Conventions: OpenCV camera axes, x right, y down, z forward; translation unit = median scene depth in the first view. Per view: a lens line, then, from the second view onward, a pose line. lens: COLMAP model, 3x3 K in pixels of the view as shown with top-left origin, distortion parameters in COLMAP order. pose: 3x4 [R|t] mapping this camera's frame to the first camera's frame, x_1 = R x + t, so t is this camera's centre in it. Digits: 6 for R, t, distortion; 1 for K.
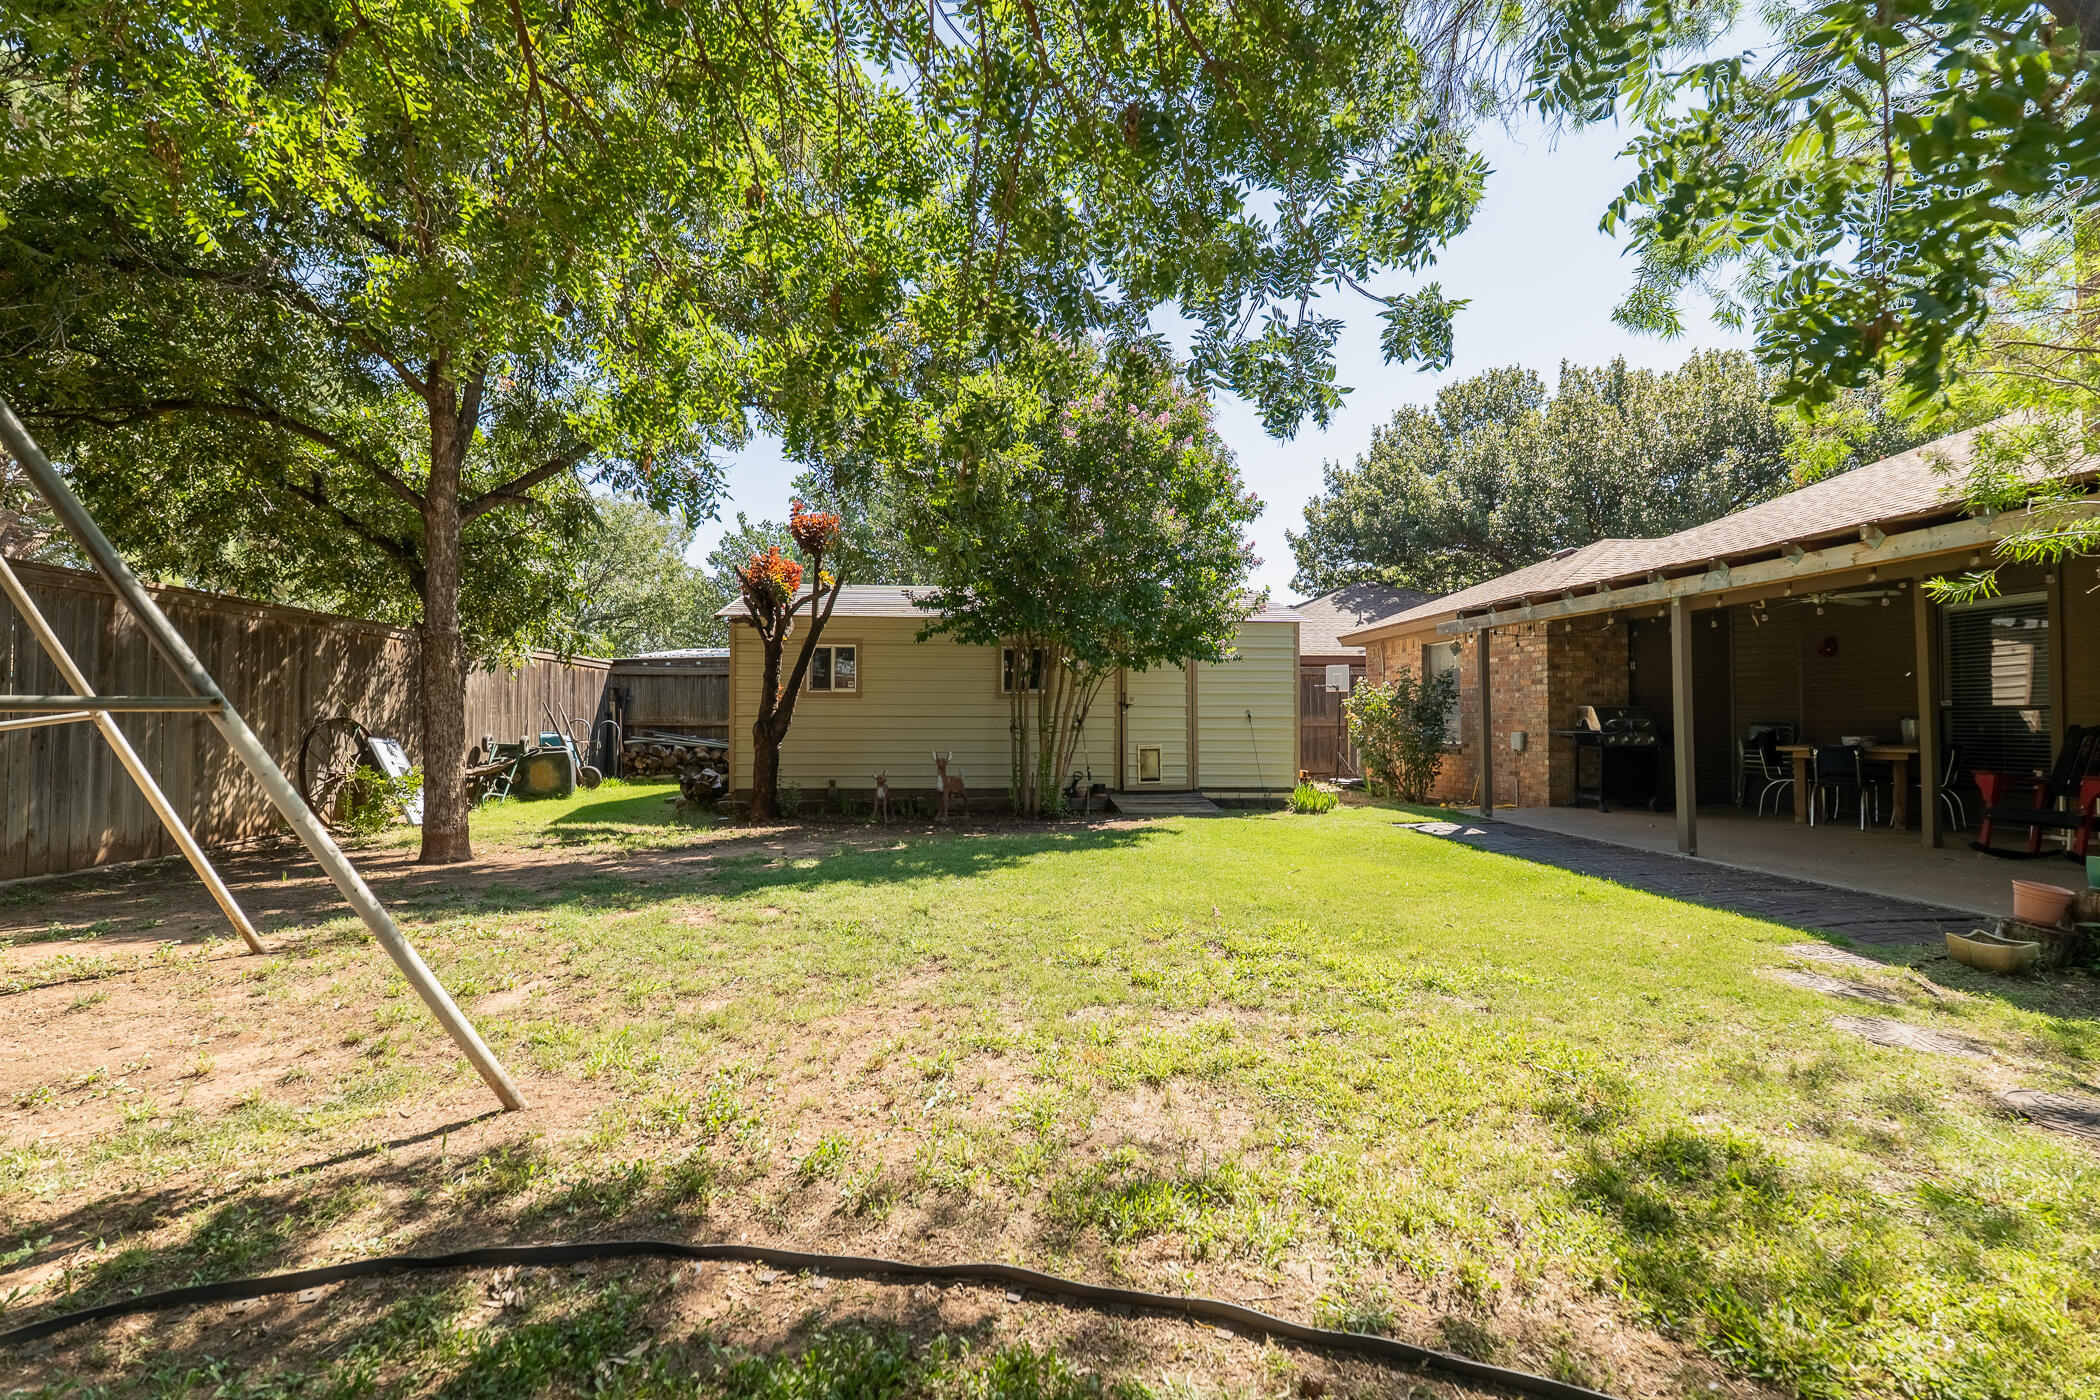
lens RADIAL K [[975.9, 0, 1075.7], [0, 975.9, 702.8], [0, 0, 1]] dist [-0.000974, 0.000168]
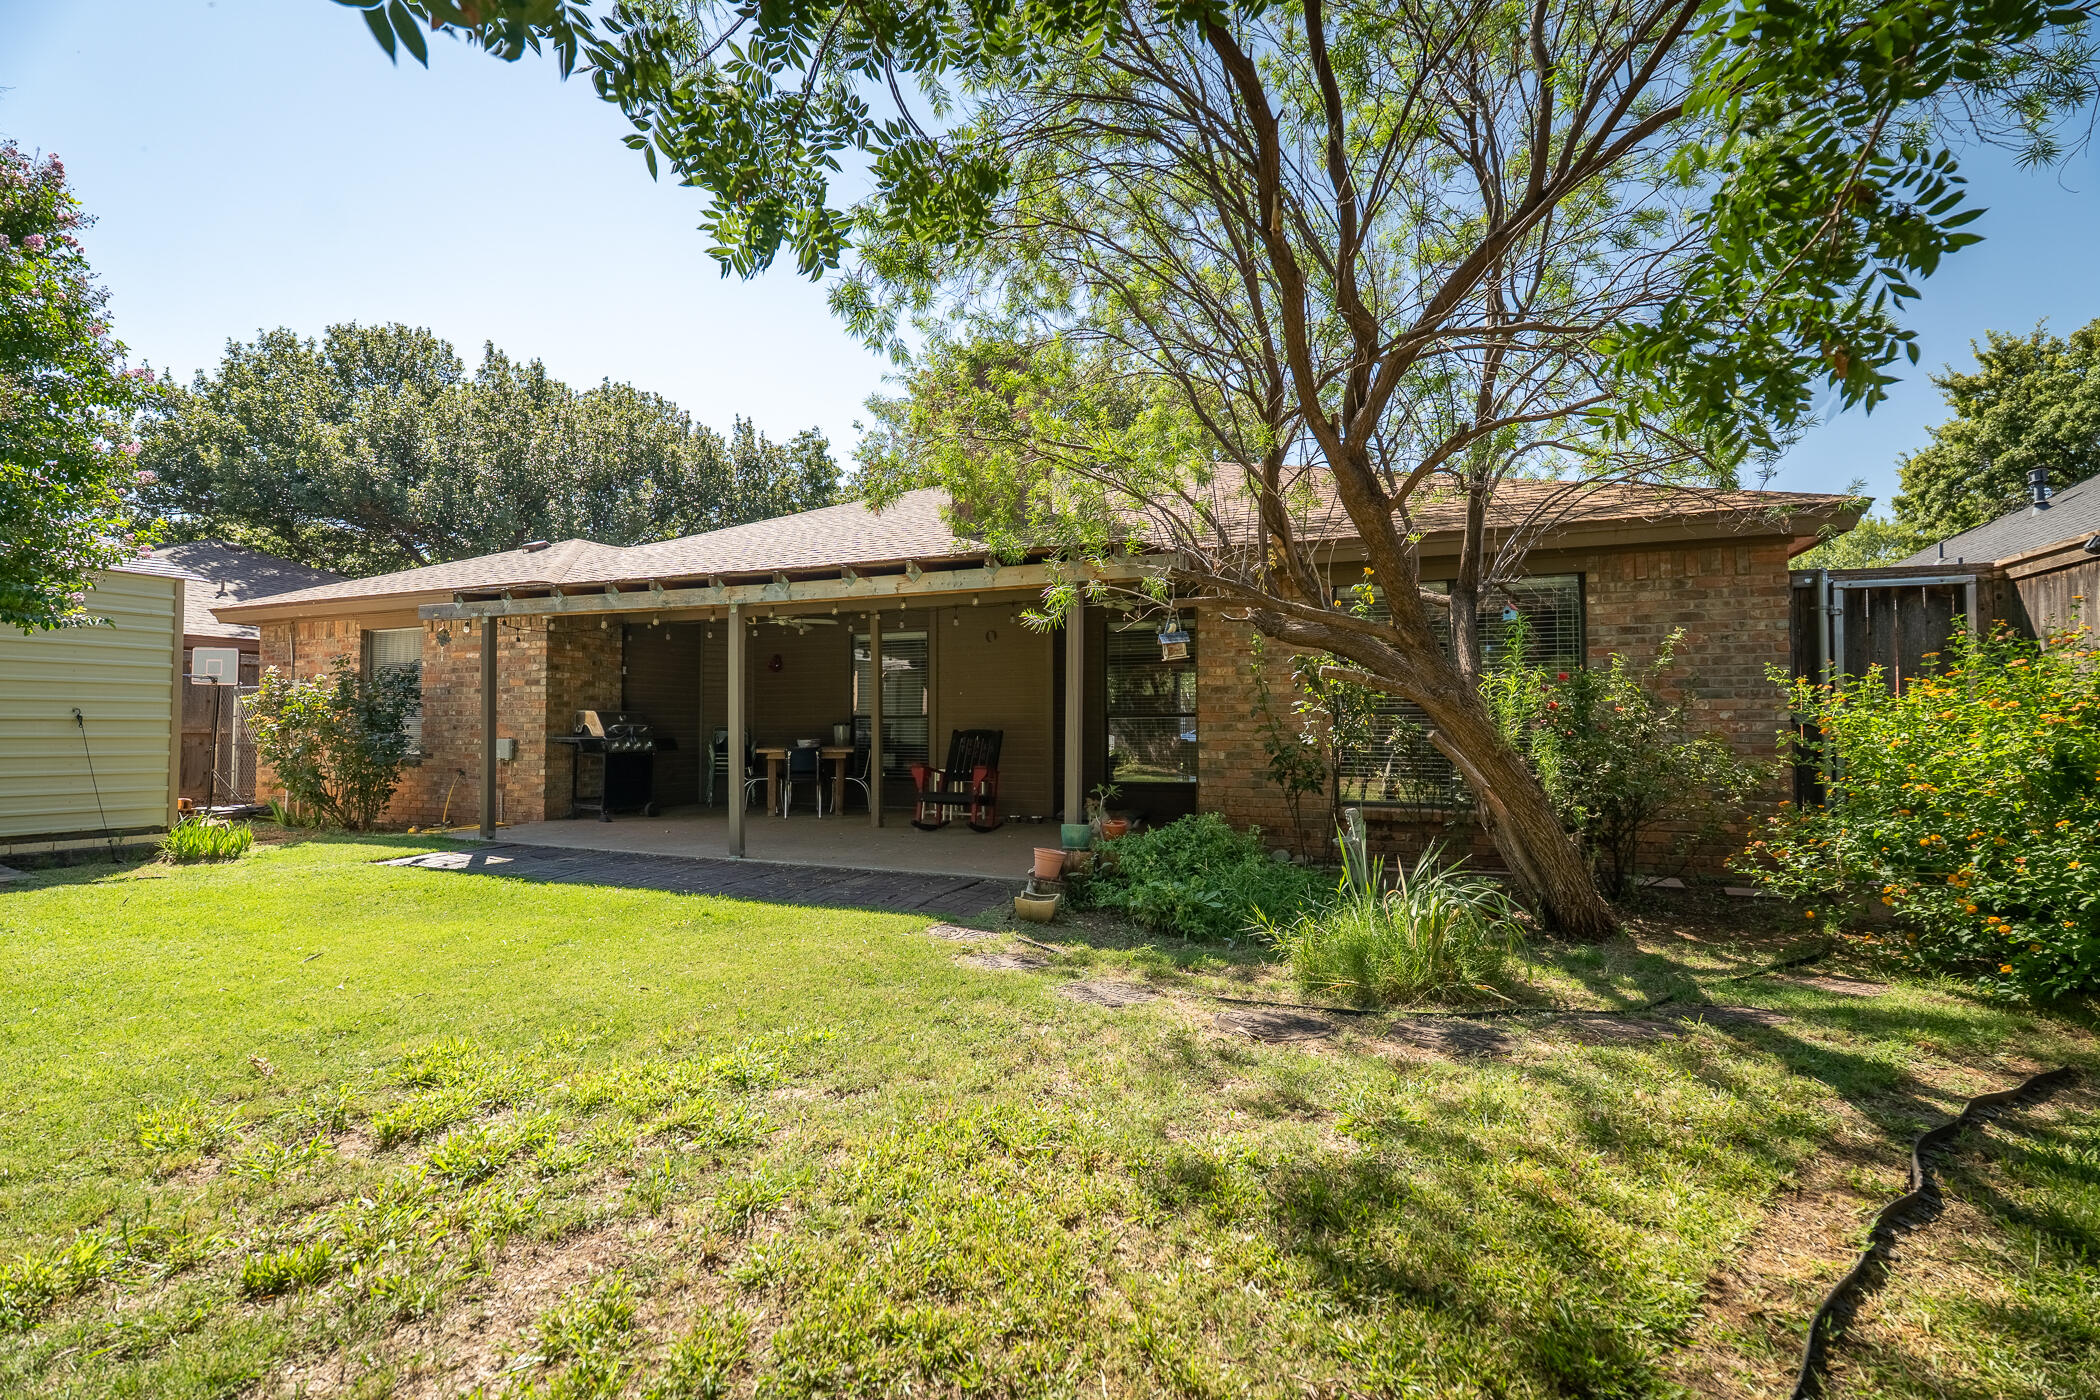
lens RADIAL K [[939.3, 0, 1091.4], [0, 939.3, 709.6], [0, 0, 1]] dist [-0.003186, -0.000751]
pose [[0.468452, 0.017169, 0.883322, -0.047928], [-0.016953, 0.999802, -0.010442, 0.003550], [-0.883326, -0.010084, 0.468650, 0.143621]]
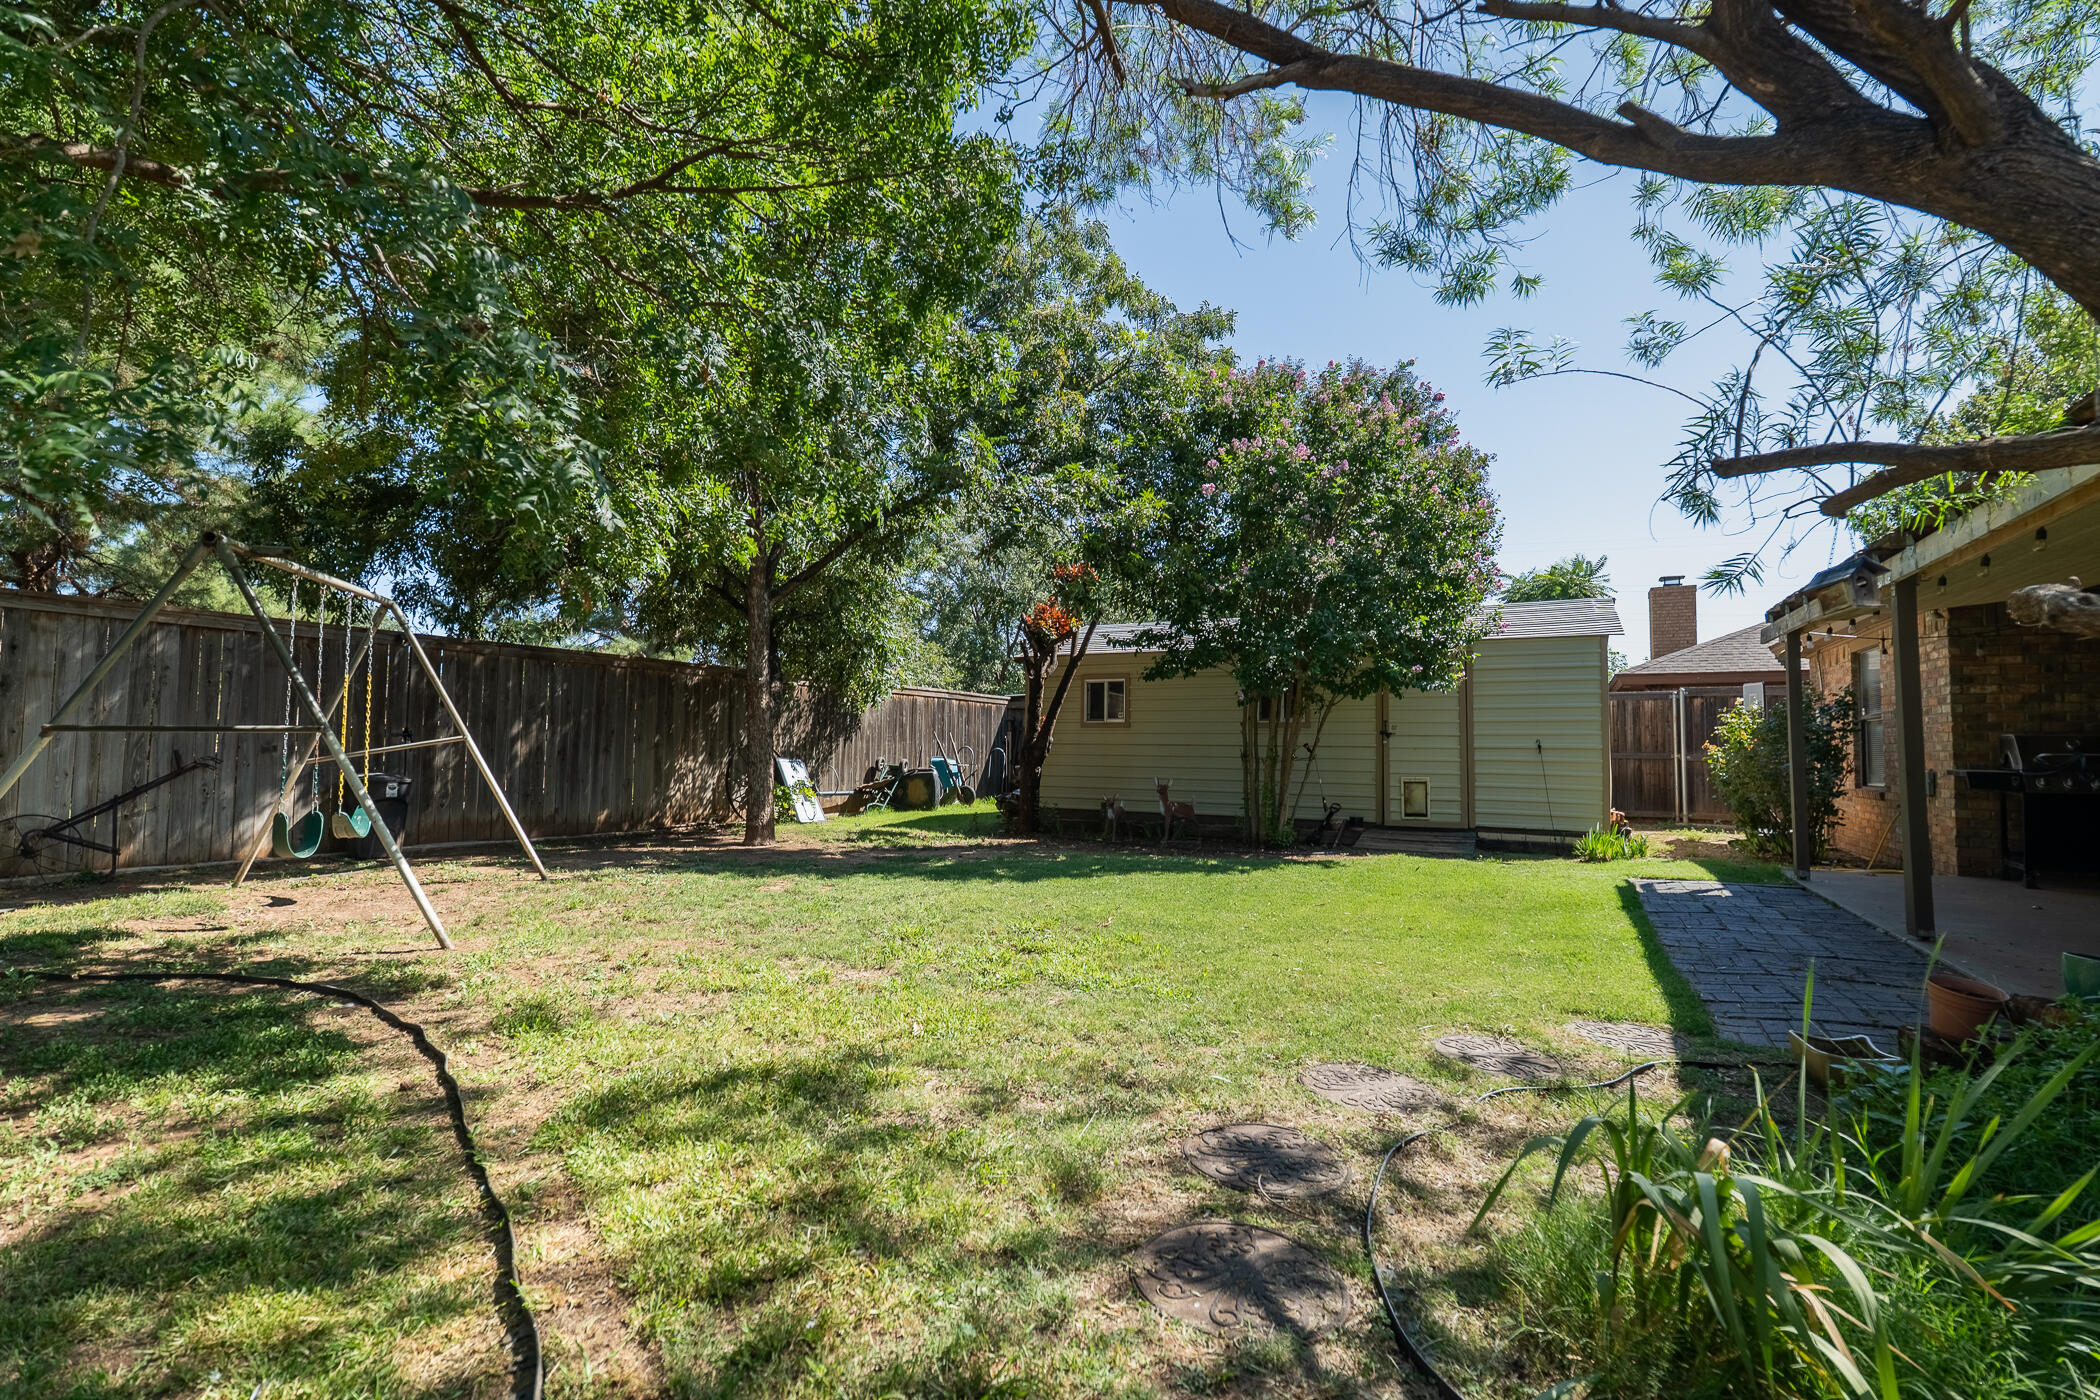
lens RADIAL K [[1029.9, 0, 1054.6], [0, 1029.9, 713.5], [0, 0, 1]] dist [-0.000915, 0.000300]
pose [[0.831443, -0.011045, -0.555501, 0.331471], [0.000787, 0.999825, -0.018700, 0.000652], [0.555610, 0.015111, 0.831306, 0.000760]]
